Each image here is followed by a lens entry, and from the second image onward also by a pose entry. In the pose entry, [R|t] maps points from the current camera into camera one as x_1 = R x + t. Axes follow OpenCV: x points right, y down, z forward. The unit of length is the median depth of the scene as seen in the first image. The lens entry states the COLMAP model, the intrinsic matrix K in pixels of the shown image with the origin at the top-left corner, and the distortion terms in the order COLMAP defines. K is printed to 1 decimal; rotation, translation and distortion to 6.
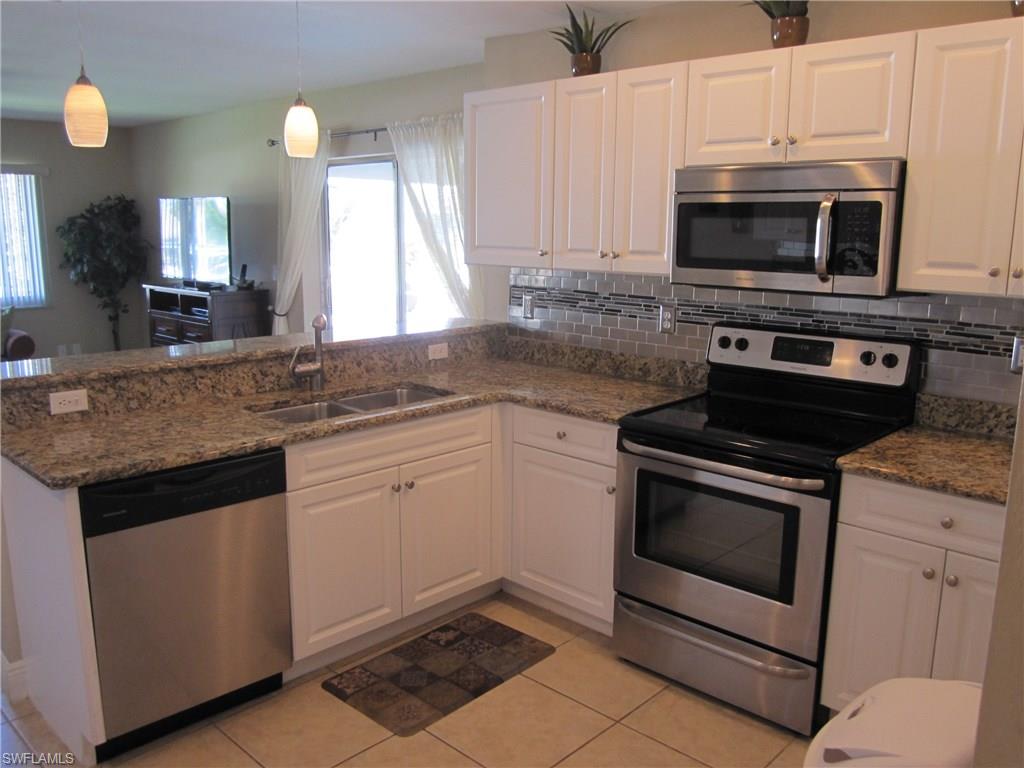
lens RADIAL K [[814.2, 0, 512.0], [0, 814.2, 384.0], [0, 0, 1]] dist [-0.074428, 0.008605]
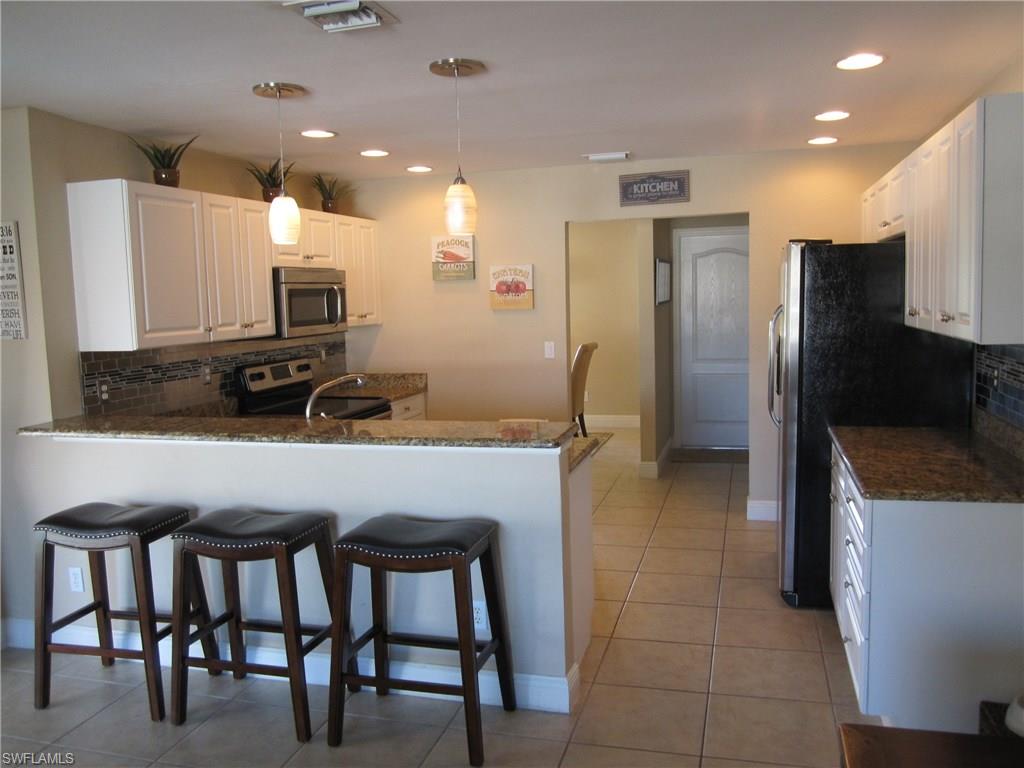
lens RADIAL K [[814.2, 0, 512.0], [0, 814.2, 384.0], [0, 0, 1]] dist [-0.074428, 0.008605]
pose [[-0.448320, -0.091735, 0.889153, -1.373269], [0.198783, 0.959580, 0.199229, -0.255208], [-0.871490, 0.266067, -0.411964, 1.232032]]
